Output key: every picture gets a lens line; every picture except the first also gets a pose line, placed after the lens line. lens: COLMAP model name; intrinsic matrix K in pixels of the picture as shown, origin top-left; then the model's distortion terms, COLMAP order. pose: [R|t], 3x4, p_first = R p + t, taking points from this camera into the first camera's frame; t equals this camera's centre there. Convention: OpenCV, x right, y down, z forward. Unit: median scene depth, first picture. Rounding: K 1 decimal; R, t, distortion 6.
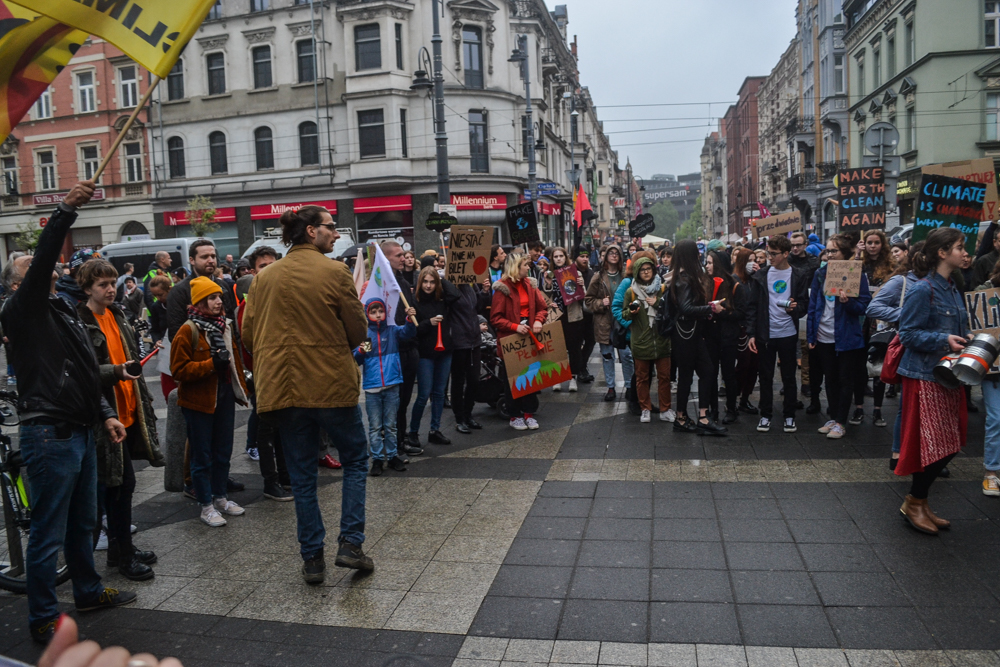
lens RADIAL K [[793.9, 0, 504.1], [0, 793.9, 335.4], [0, 0, 1]] dist [-0.081719, 0.013034]
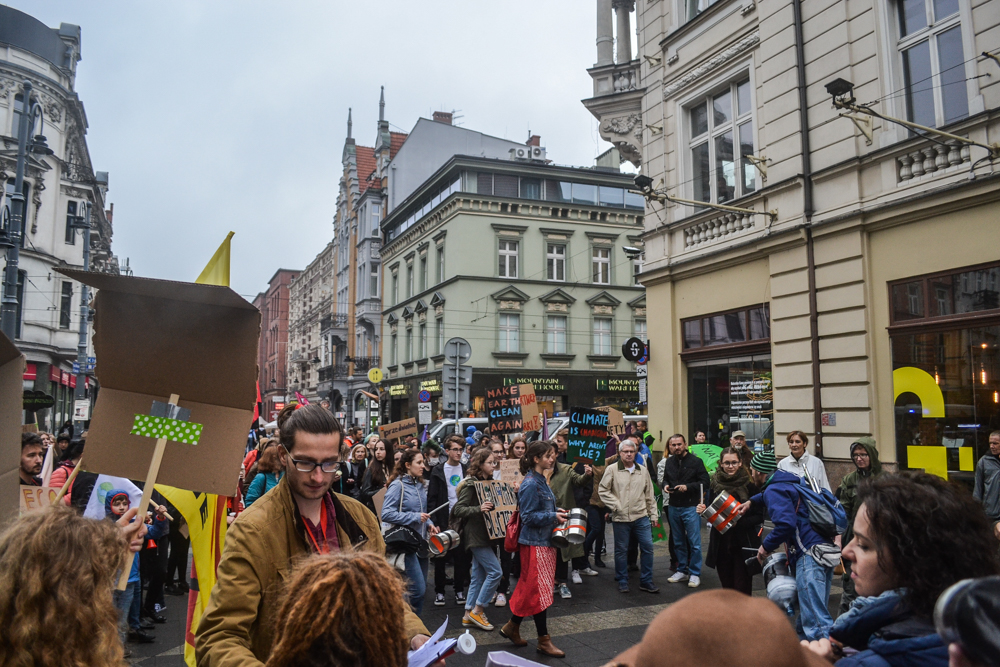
lens RADIAL K [[794.6, 0, 499.8], [0, 794.6, 339.1], [0, 0, 1]] dist [-0.079739, 0.009476]
pose [[0.827327, 0.101209, 0.552528, -0.048704], [0.025170, 0.975967, -0.216461, -0.001408], [-0.561157, 0.192991, 0.804896, -0.010101]]
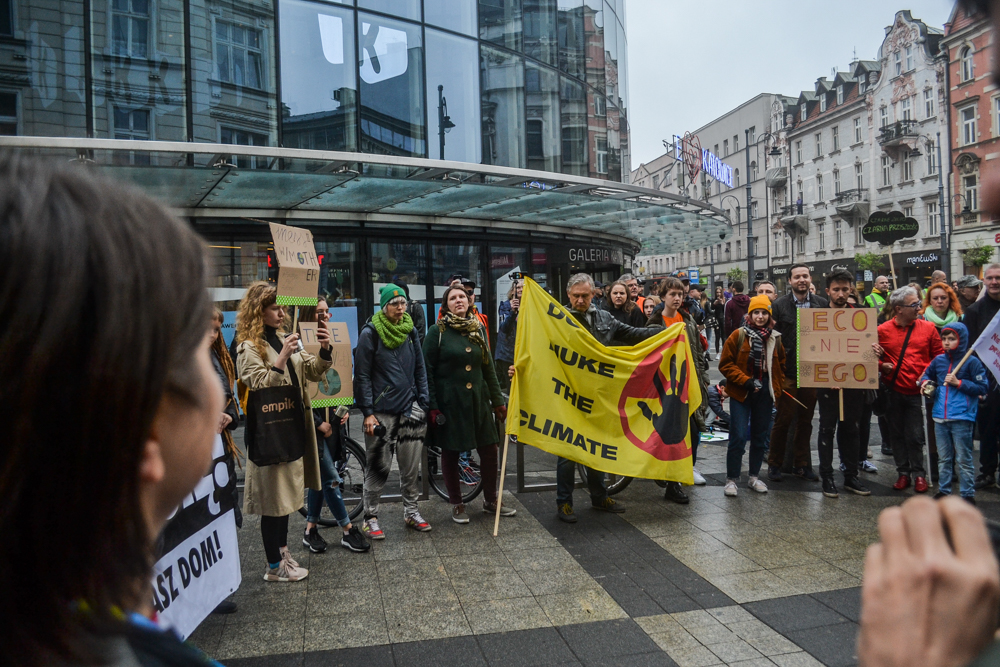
lens RADIAL K [[800.5, 0, 502.4], [0, 800.5, 332.6], [0, 0, 1]] dist [-0.075683, 0.007045]
pose [[0.405466, 0.065566, -0.911756, 0.073396], [-0.088133, 0.995582, 0.032400, -0.000749], [0.909852, 0.067219, 0.409453, 0.010603]]
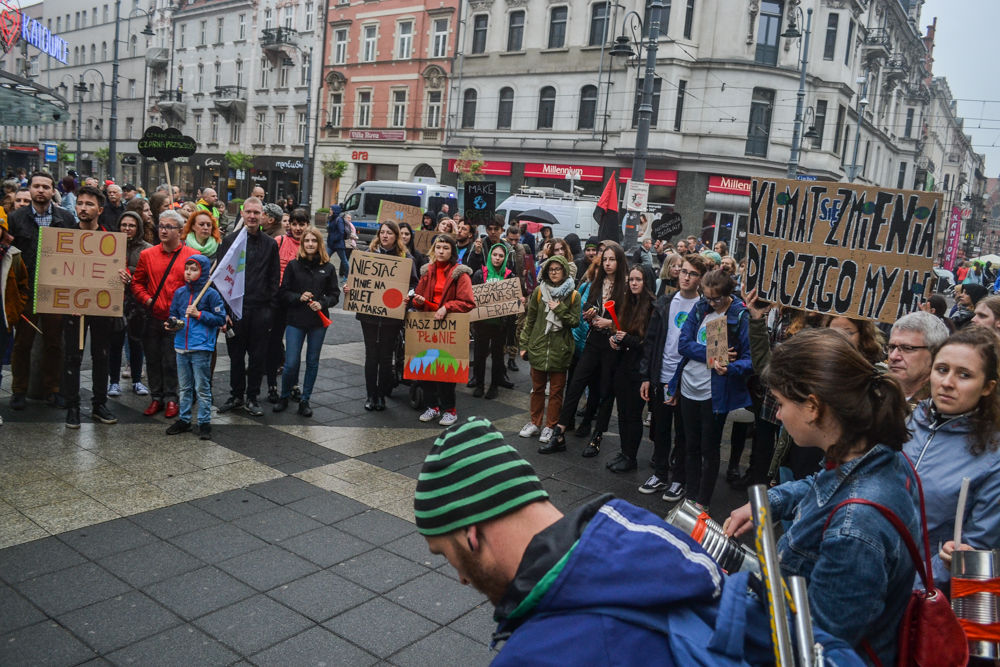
lens RADIAL K [[799.4, 0, 501.2], [0, 799.4, 332.8], [0, 0, 1]] dist [-0.080315, 0.012621]
pose [[0.904314, 0.190214, -0.382145, 0.086211], [-0.178113, 0.981715, 0.067161, -0.011215], [0.387933, 0.007331, 0.921659, 0.032087]]
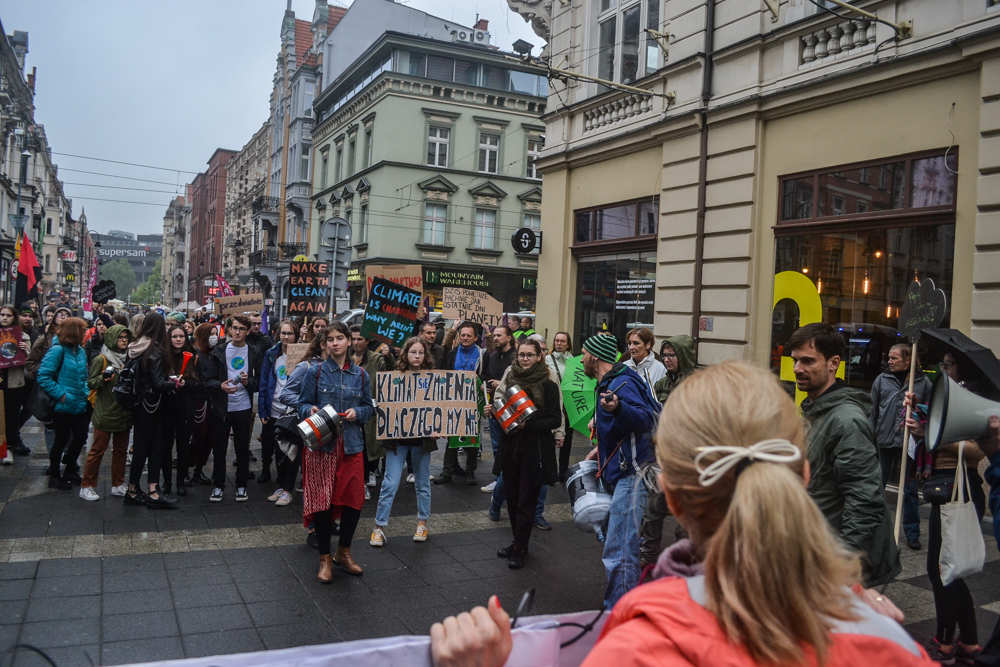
lens RADIAL K [[796.4, 0, 496.5], [0, 796.4, 333.2], [0, 0, 1]] dist [-0.080074, 0.013177]
pose [[0.791464, 0.076381, 0.606425, -0.003713], [-0.020211, 0.994889, -0.098931, -0.000585], [-0.610882, 0.066044, 0.788962, -0.009394]]
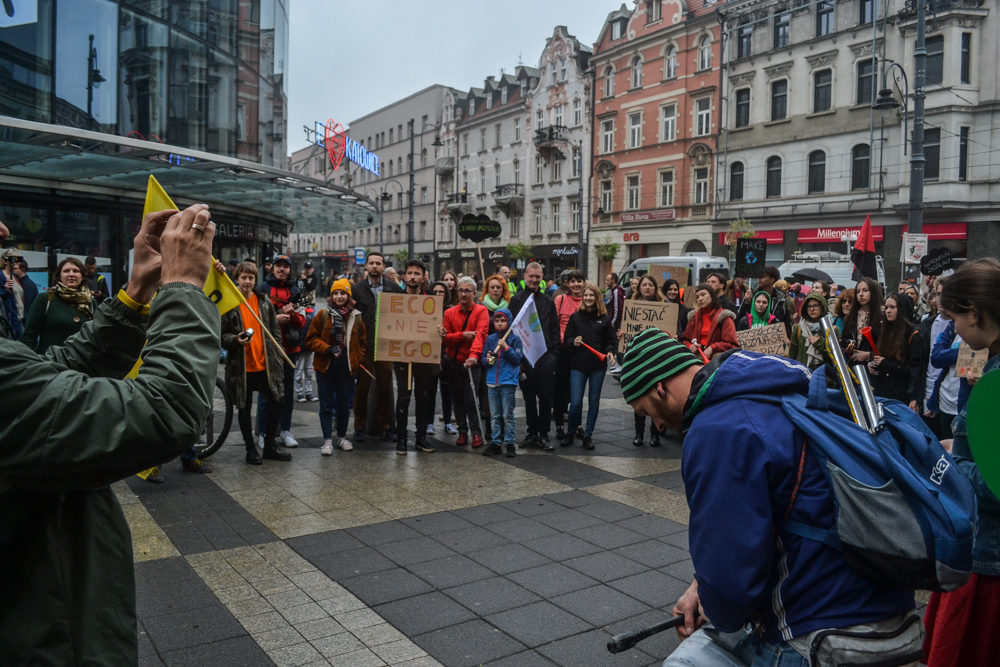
lens RADIAL K [[798.8, 0, 503.8], [0, 798.8, 332.2], [0, 0, 1]] dist [-0.083857, 0.014306]
pose [[0.726860, 0.104182, -0.678838, 0.100428], [-0.126432, 0.991832, 0.016843, -0.003374], [0.675048, 0.073584, 0.734095, 0.014285]]
